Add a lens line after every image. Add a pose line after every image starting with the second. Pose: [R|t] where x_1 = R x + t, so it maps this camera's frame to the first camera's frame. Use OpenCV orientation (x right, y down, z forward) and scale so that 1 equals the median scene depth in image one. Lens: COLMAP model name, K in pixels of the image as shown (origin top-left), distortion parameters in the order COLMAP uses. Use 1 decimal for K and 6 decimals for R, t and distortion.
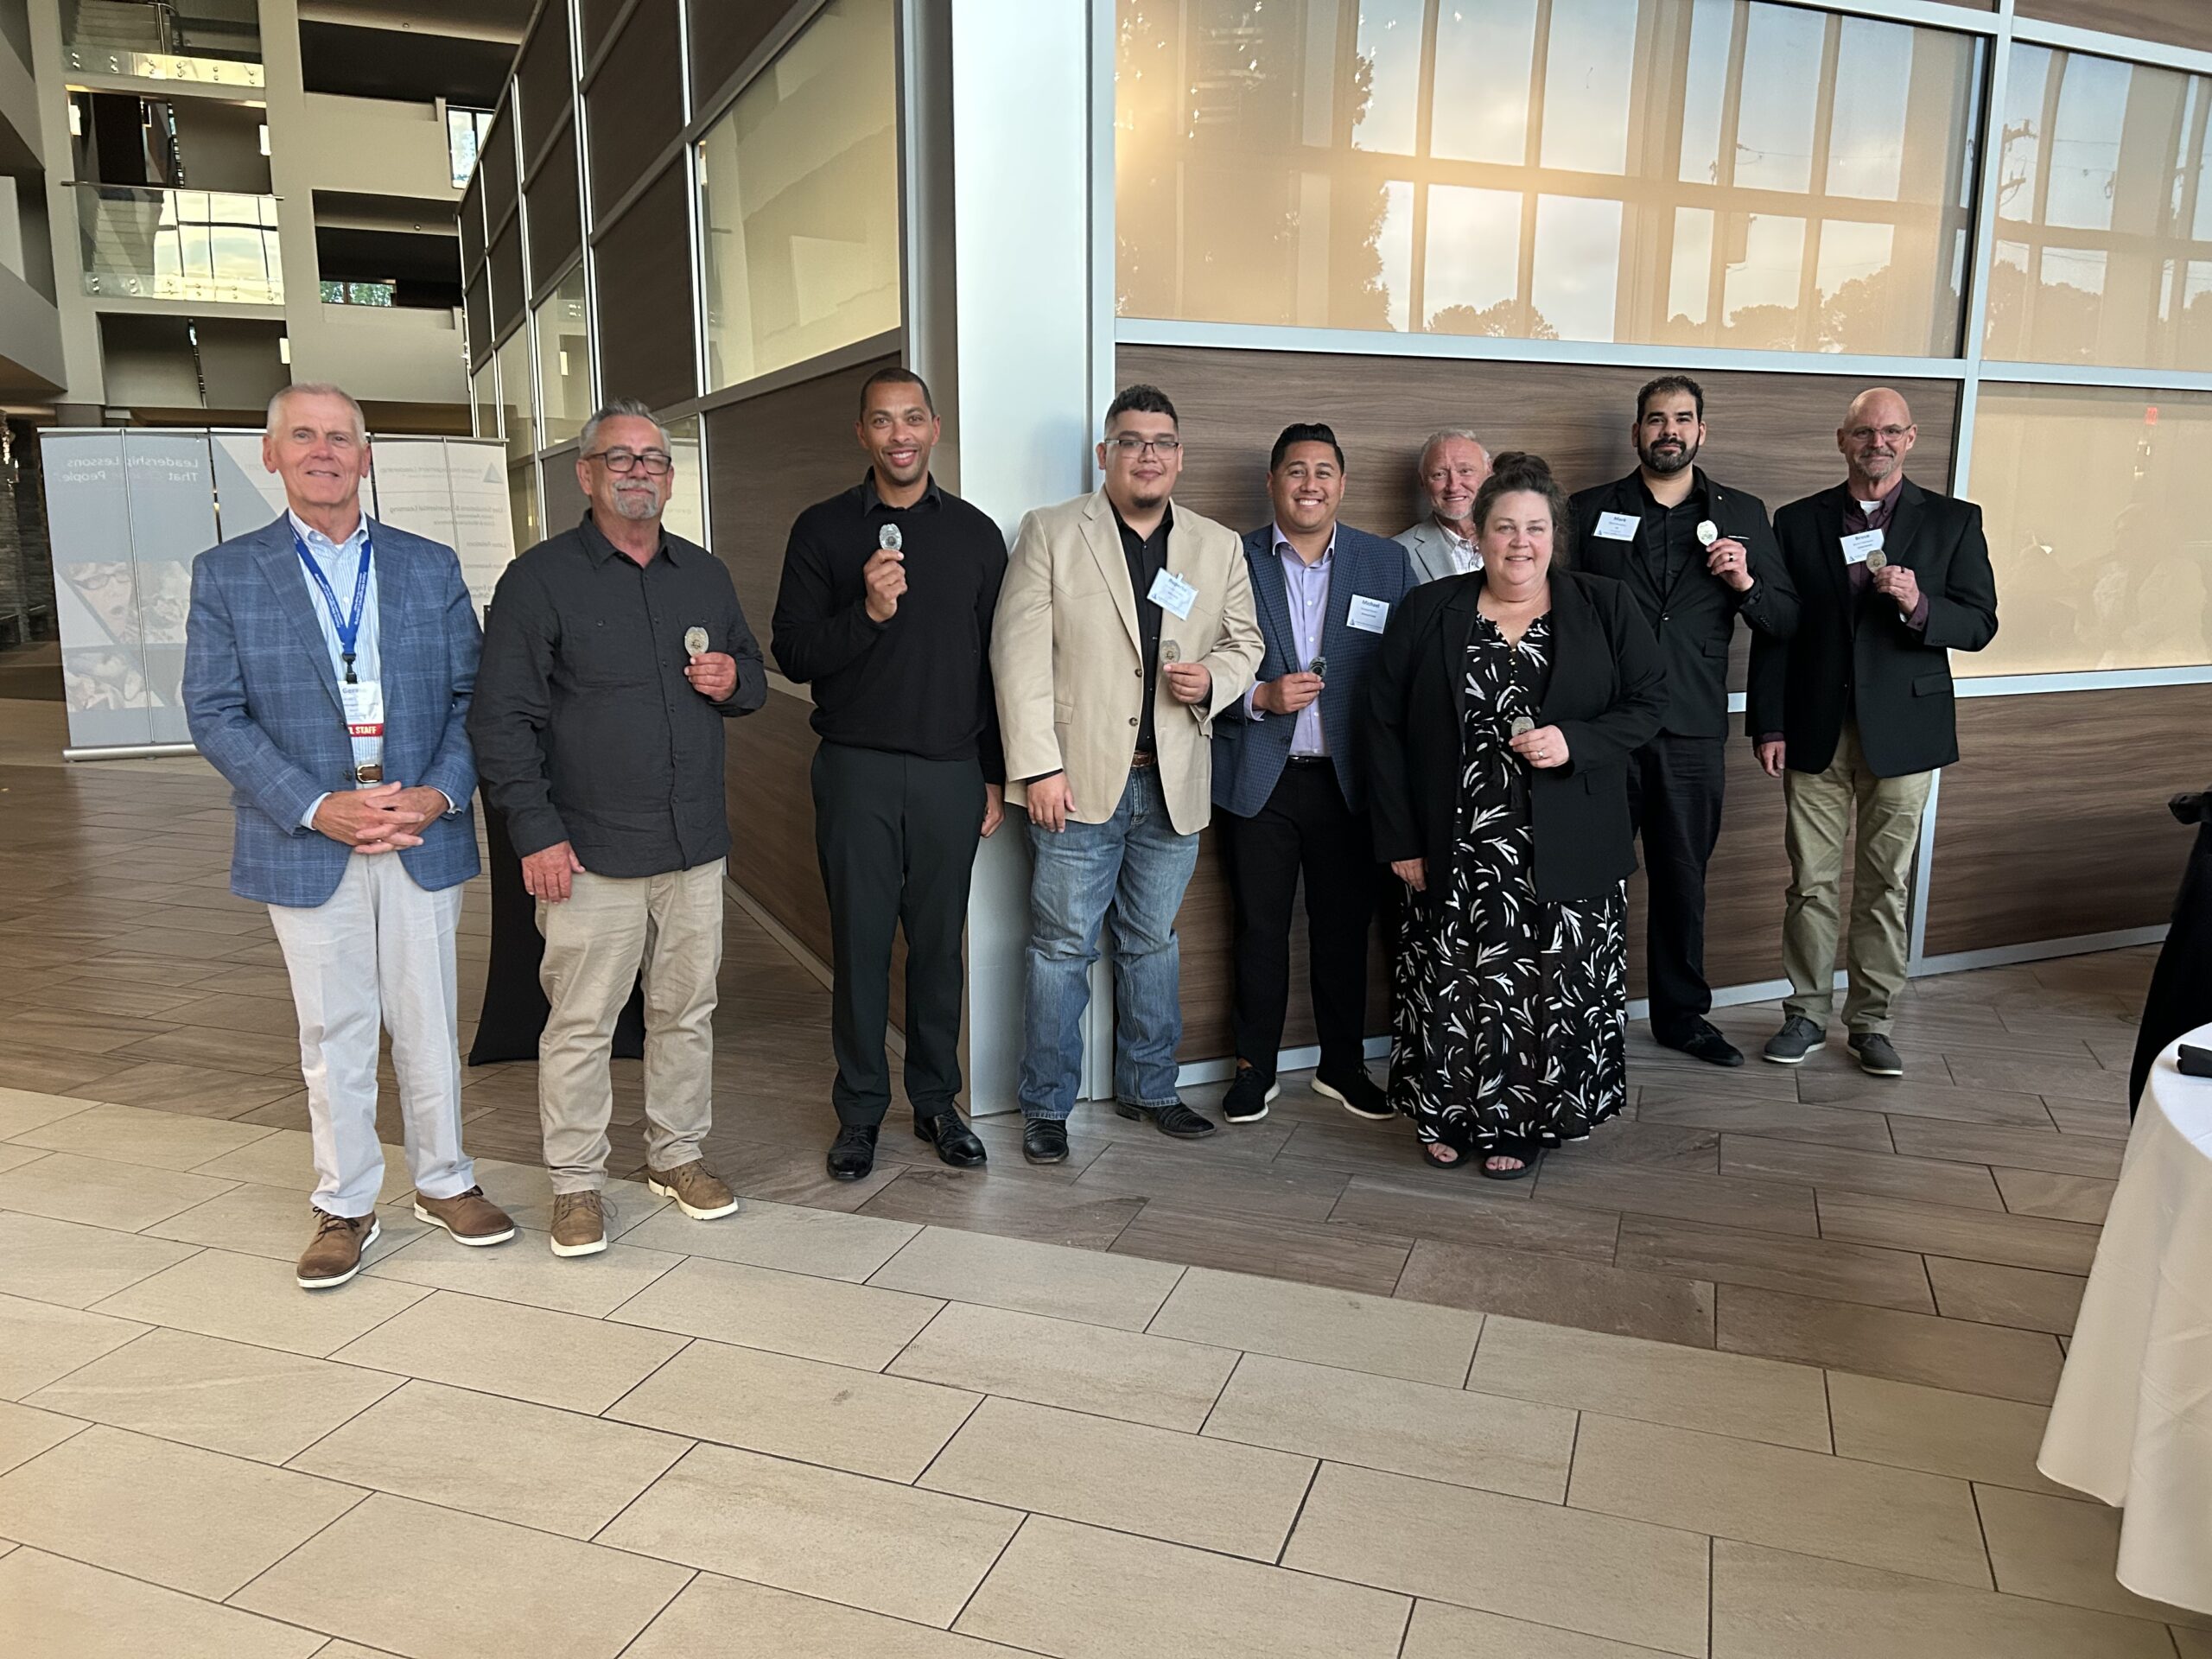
lens RADIAL K [[1670.3, 0, 1102.5], [0, 1670.3, 829.9], [0, 0, 1]] dist [0.040194, -0.032290]
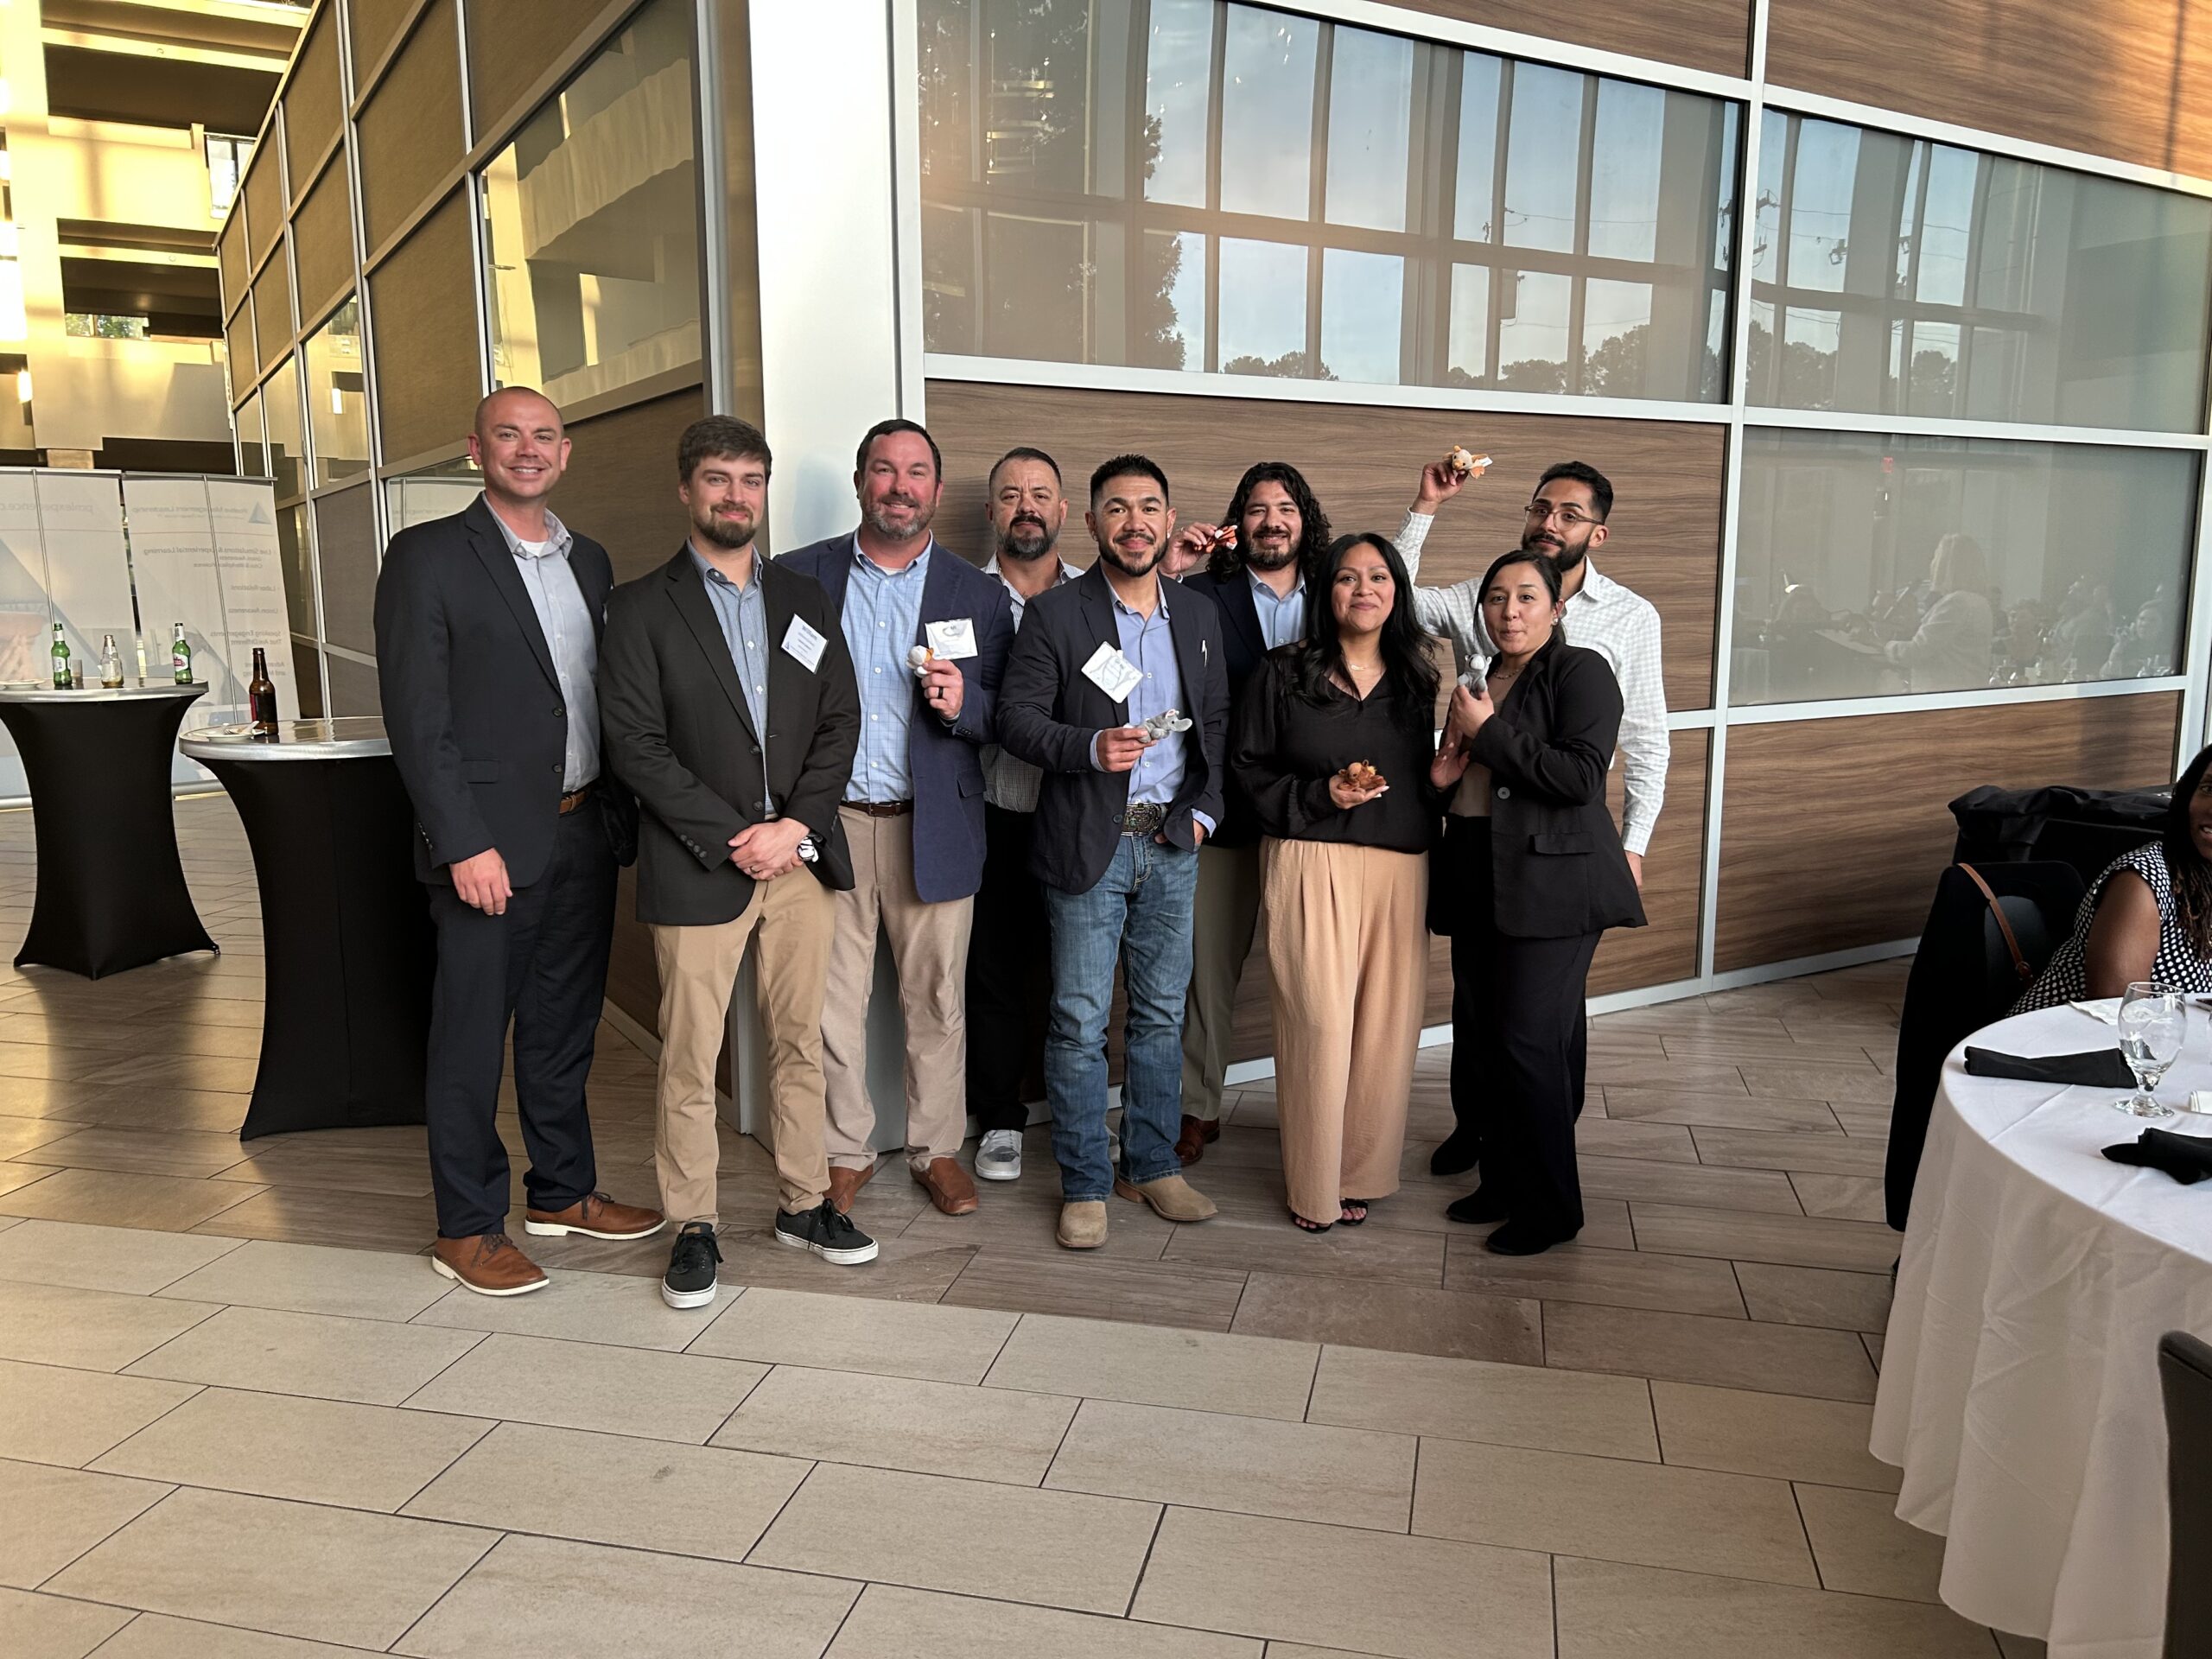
lens RADIAL K [[1666.5, 0, 1109.3], [0, 1666.5, 824.5], [0, 0, 1]] dist [0.053068, -0.055321]
pose [[0.992758, -0.021776, 0.118141, -0.007533], [0.025098, 0.999328, -0.026703, 0.002652], [-0.117480, 0.029475, 0.992638, 0.014855]]
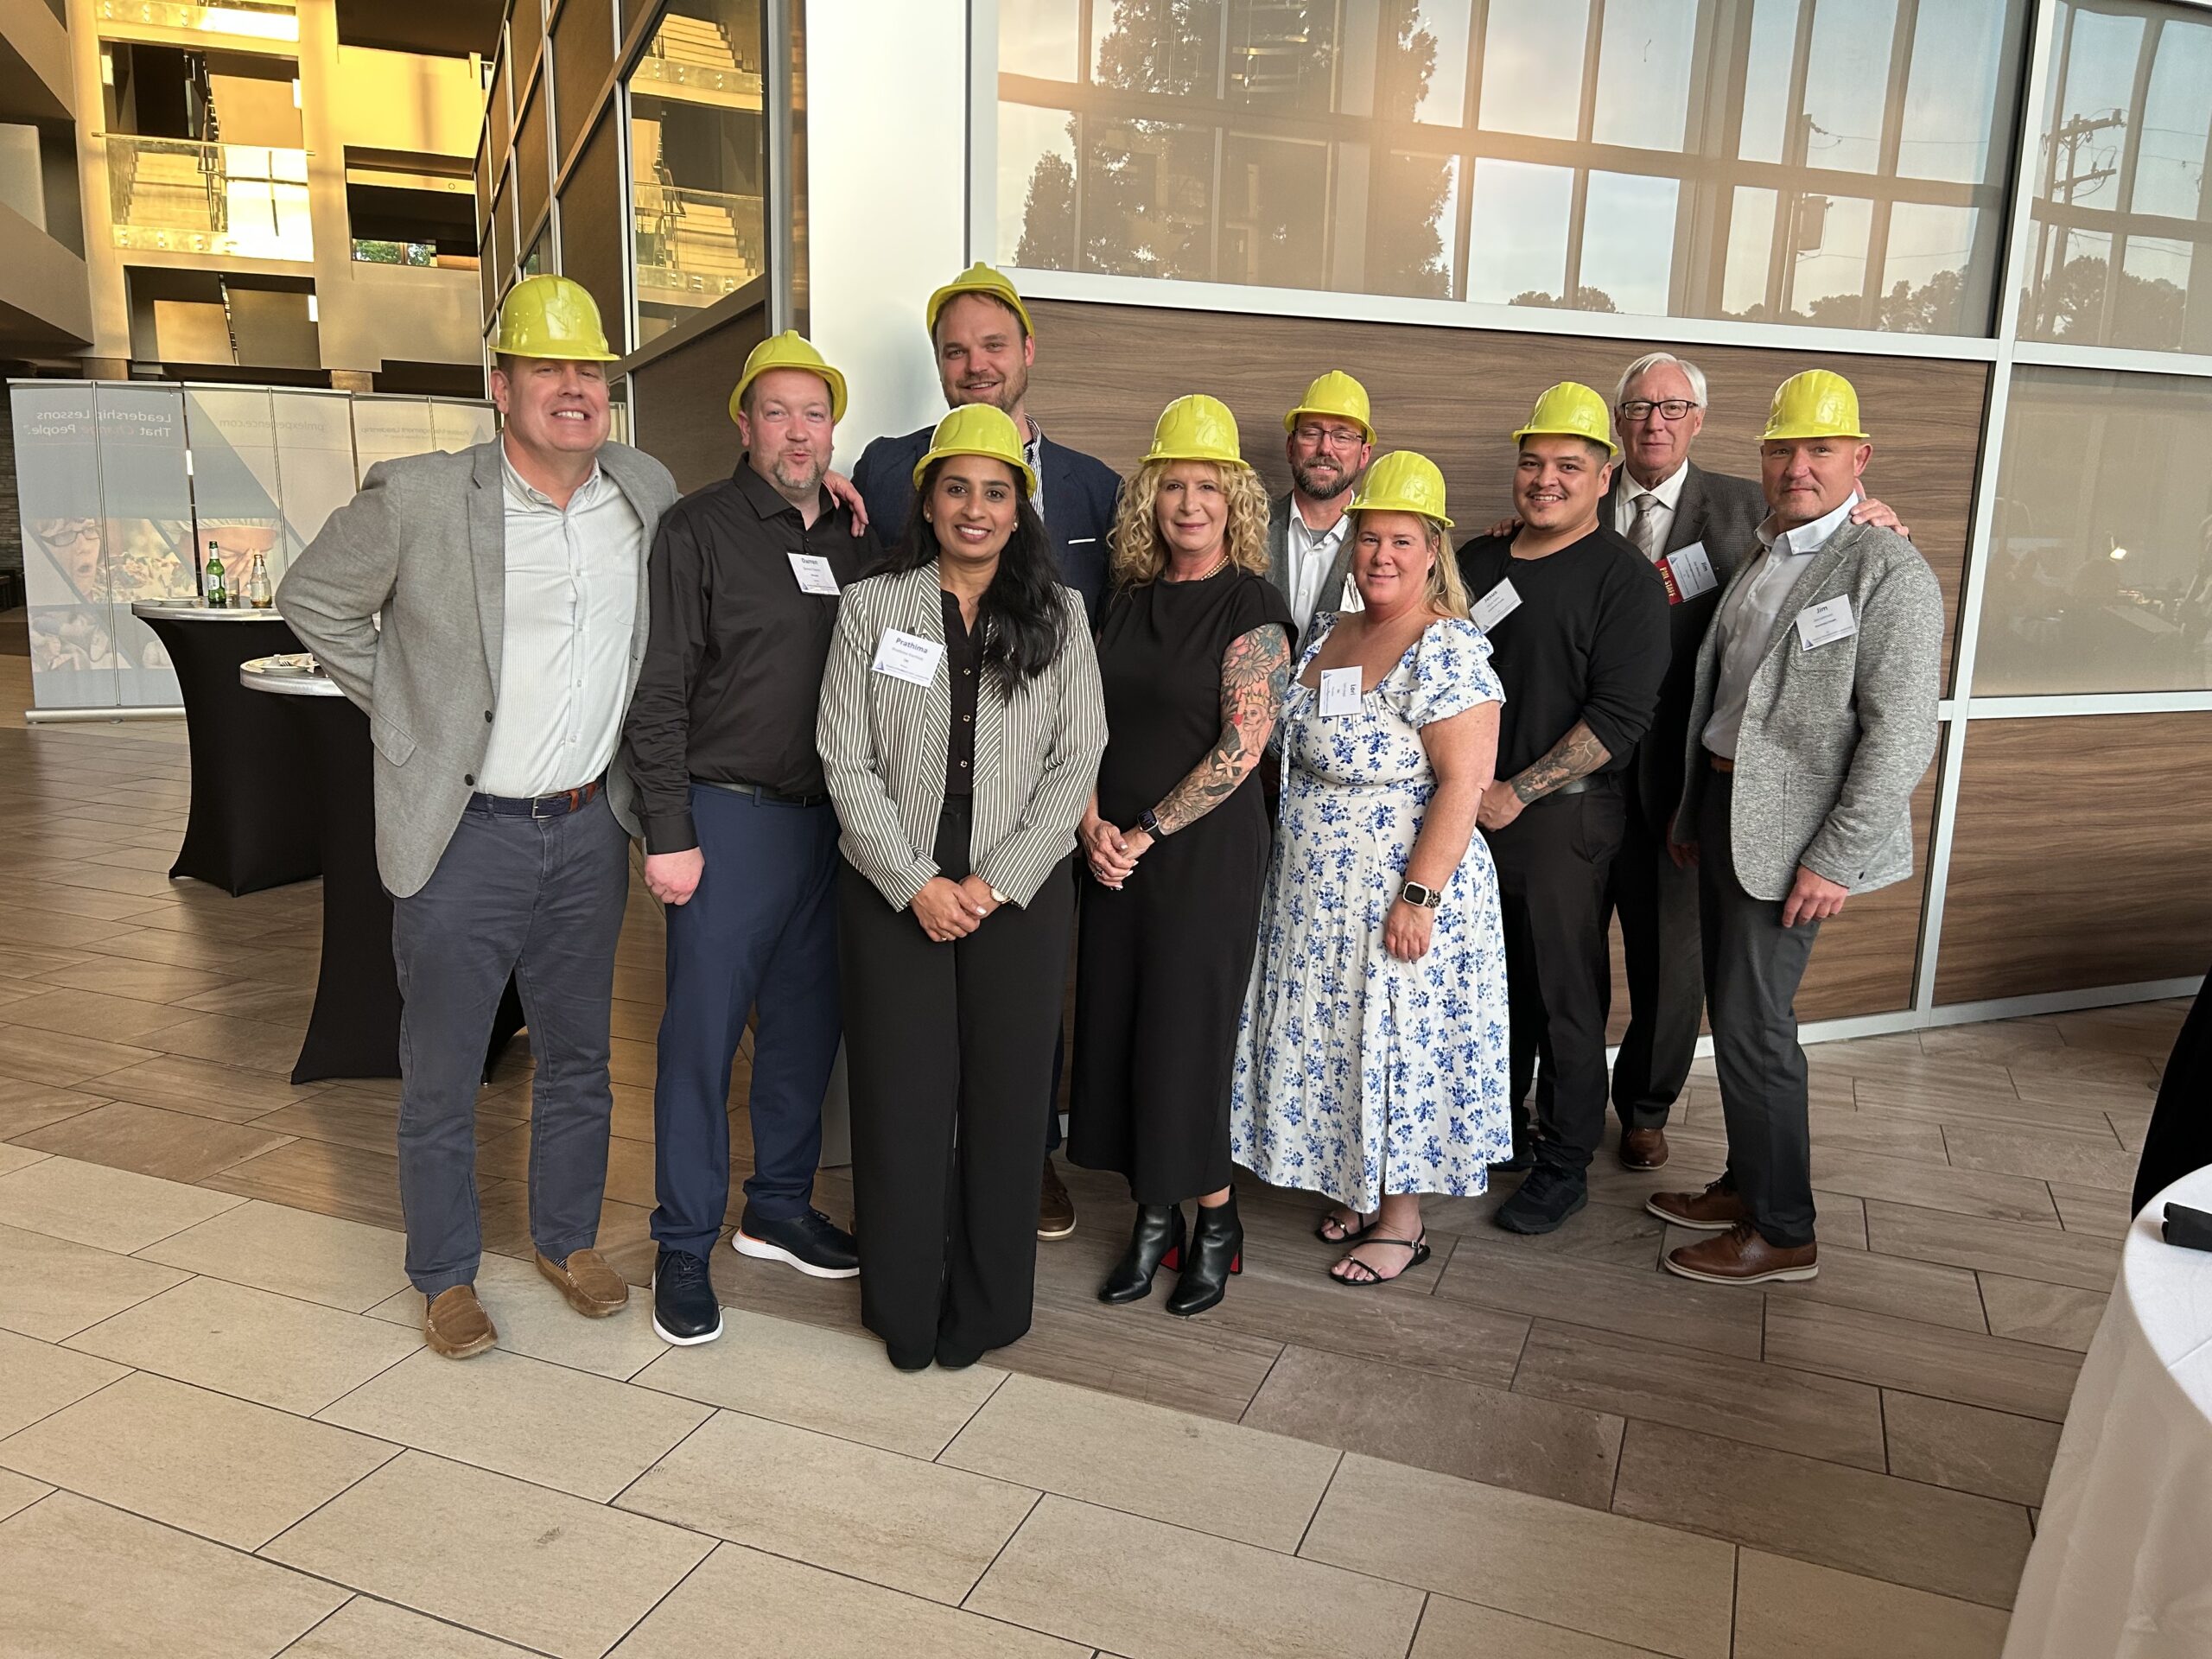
lens RADIAL K [[1671.1, 0, 1110.0], [0, 1671.1, 819.8], [0, 0, 1]] dist [0.025001, -0.004644]
pose [[0.999113, 0.028597, -0.030906, 0.117400], [-0.028374, 0.999568, 0.007643, -0.028906], [0.031112, -0.006760, 0.999493, 0.143518]]
